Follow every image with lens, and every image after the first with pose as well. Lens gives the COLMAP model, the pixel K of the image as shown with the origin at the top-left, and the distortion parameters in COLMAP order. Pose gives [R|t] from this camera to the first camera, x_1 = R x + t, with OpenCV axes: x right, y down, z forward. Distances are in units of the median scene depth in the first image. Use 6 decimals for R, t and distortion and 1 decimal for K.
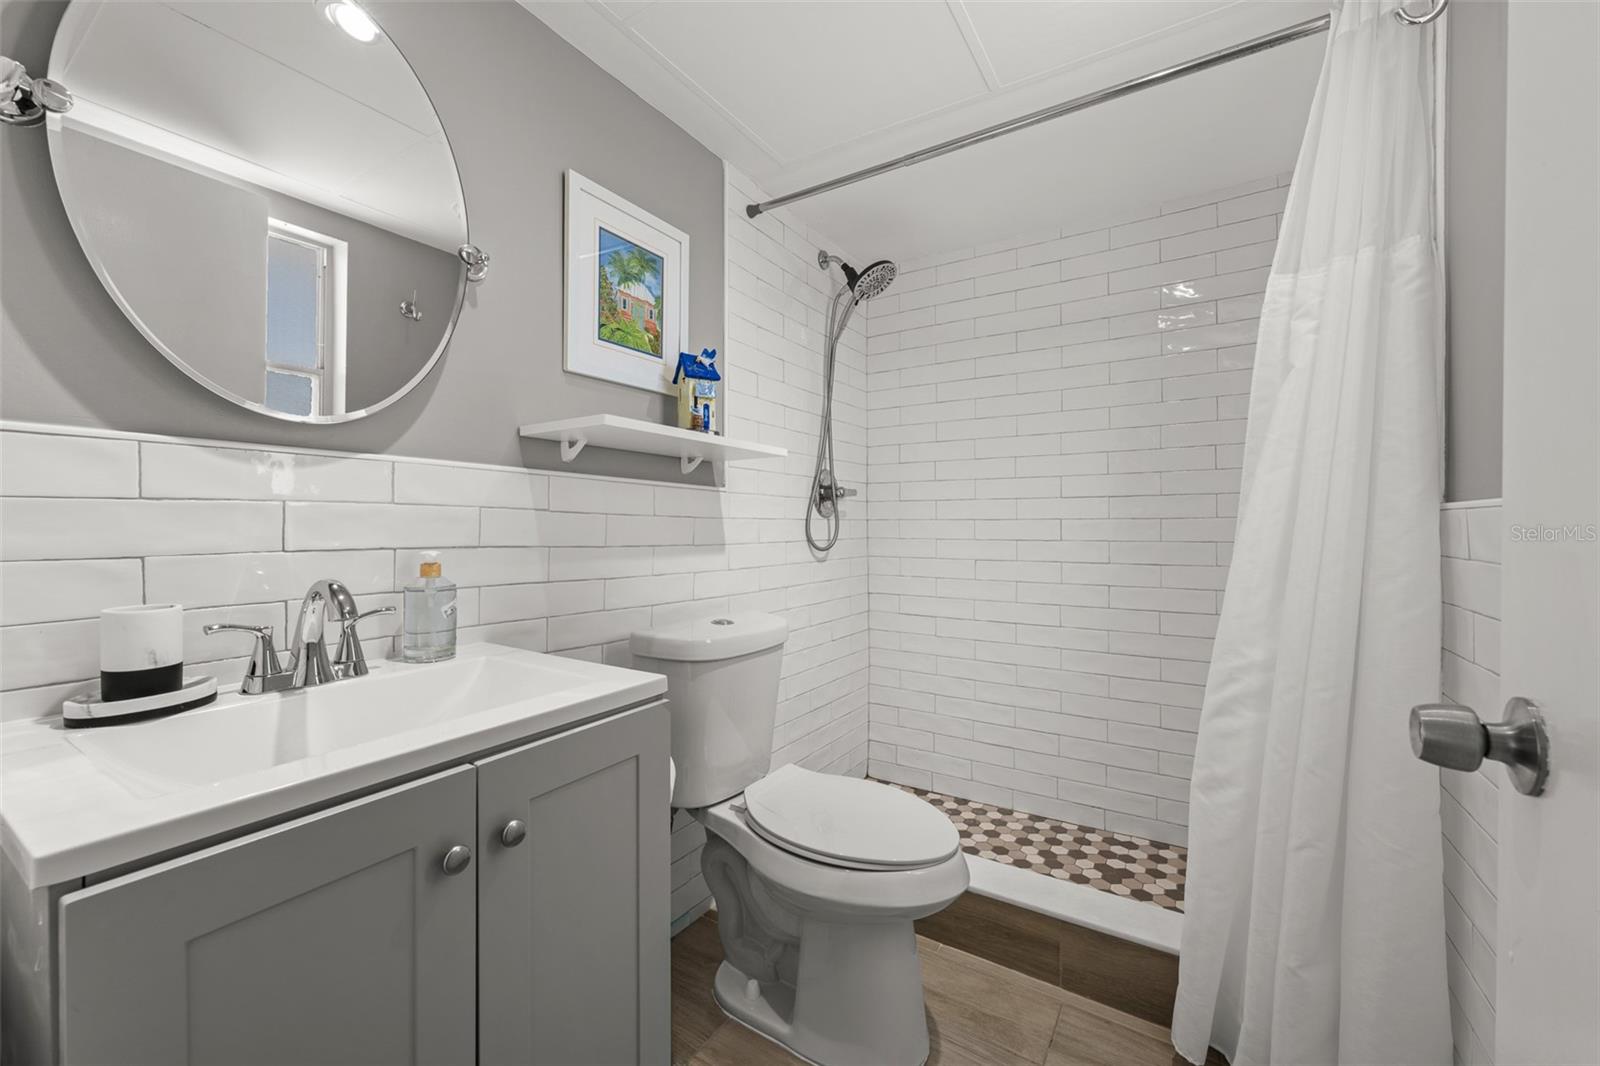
lens RADIAL K [[639.9, 0, 800.9], [0, 639.9, 544.2], [0, 0, 1]] dist [-0.000246, -0.000013]
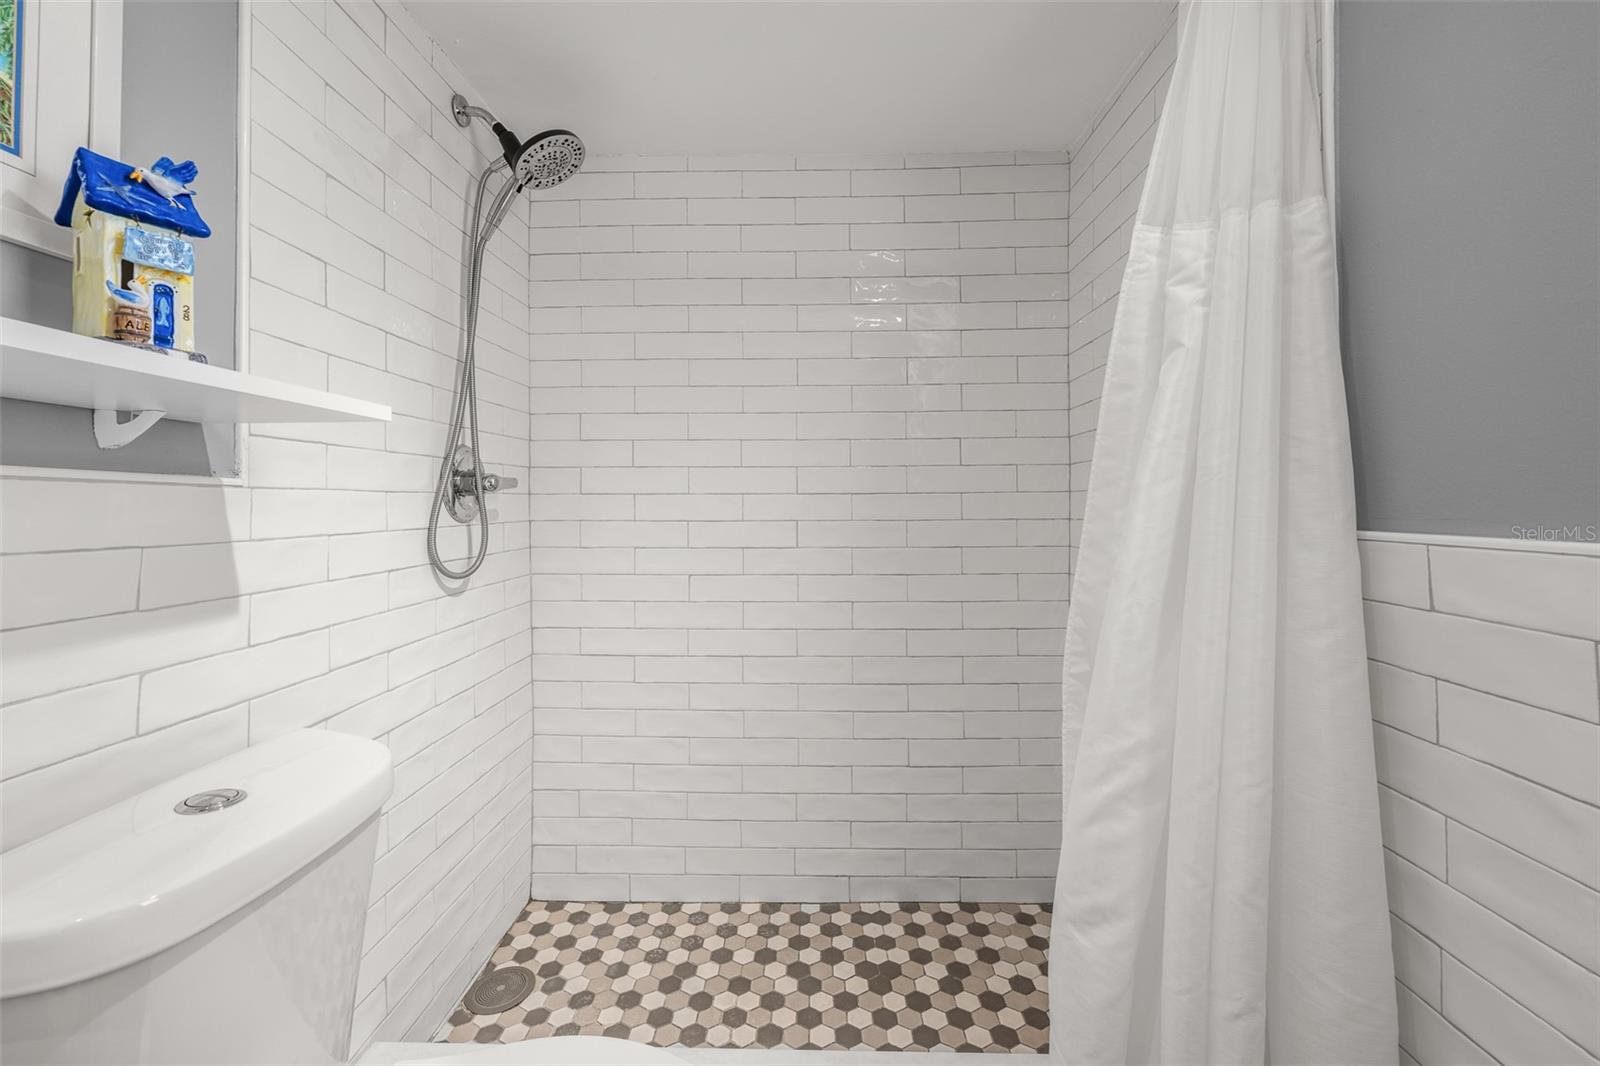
lens RADIAL K [[656.9, 0, 800.5], [0, 656.9, 499.3], [0, 0, 1]] dist [-0.000344, -0.000159]
pose [[0.859878, 0.001030, 0.510498, -0.008538], [0.016272, 0.999435, -0.029425, -0.057671], [-0.510240, 0.033609, 0.859375, 0.408473]]
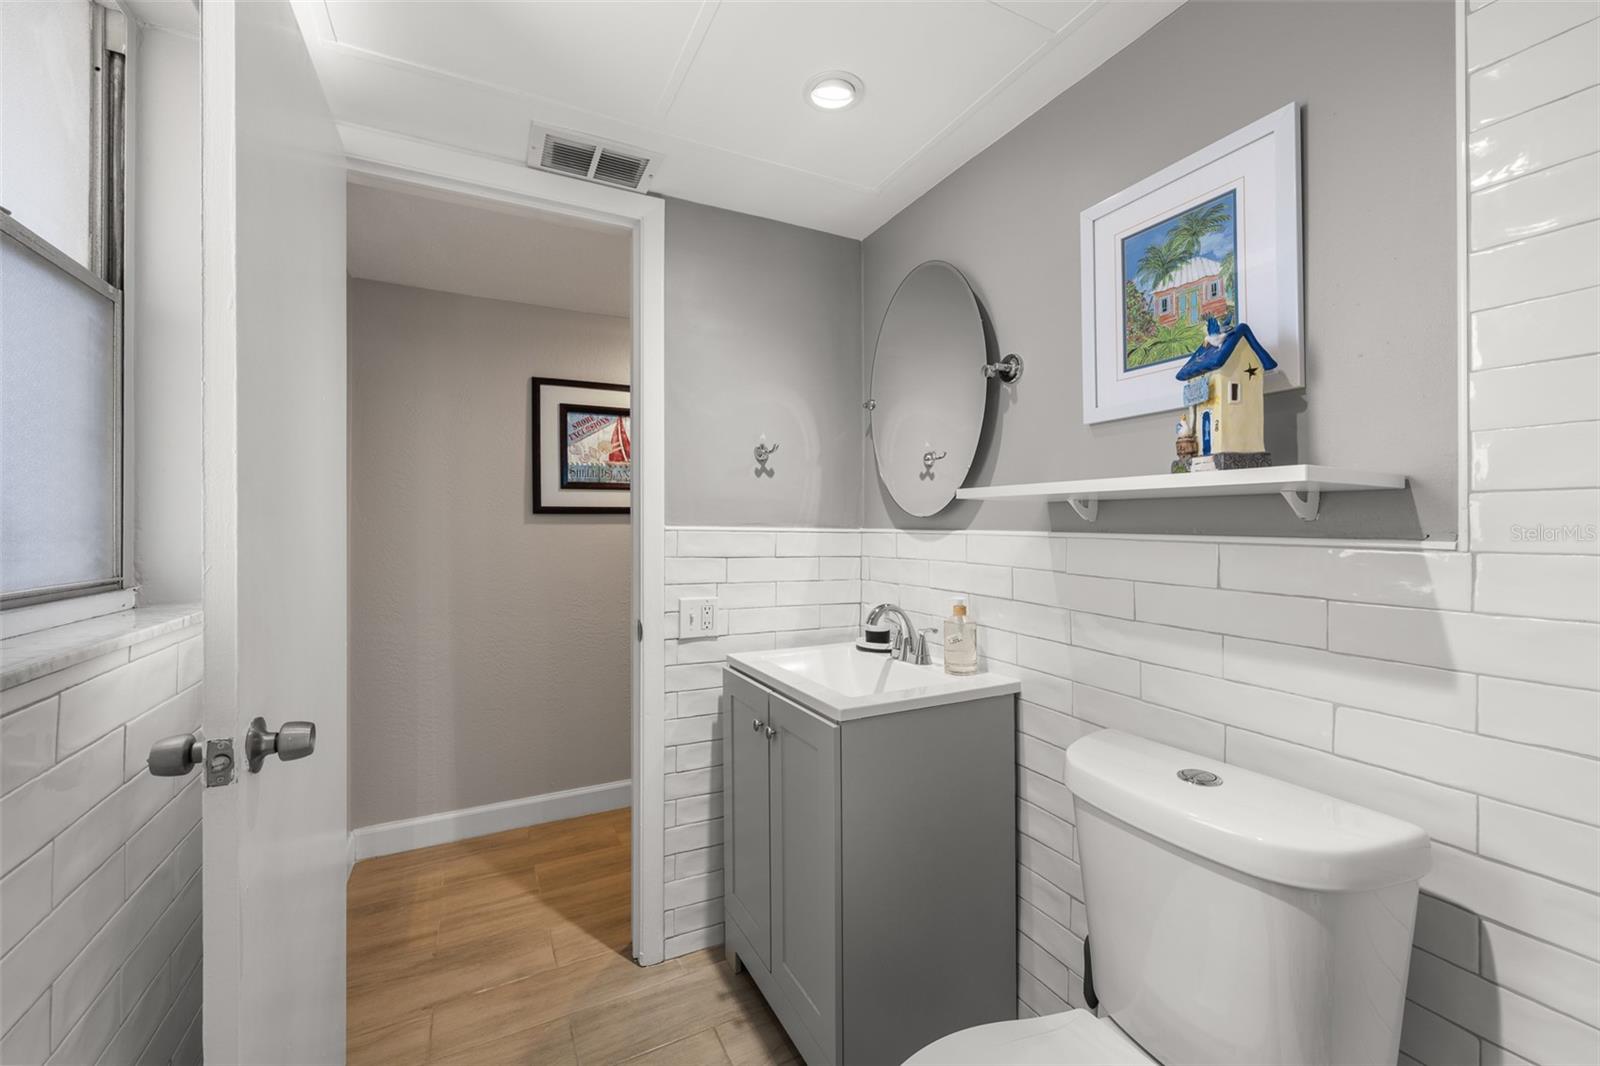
lens RADIAL K [[635.7, 0, 800.0], [0, 635.7, 533.0], [0, 0, 1]] dist [-0.000826, -0.000171]
pose [[-0.505478, 0.009684, -0.862785, 0.551610], [-0.023057, 0.999428, 0.024726, -0.107084], [0.862531, 0.032392, -0.504966, 0.944776]]
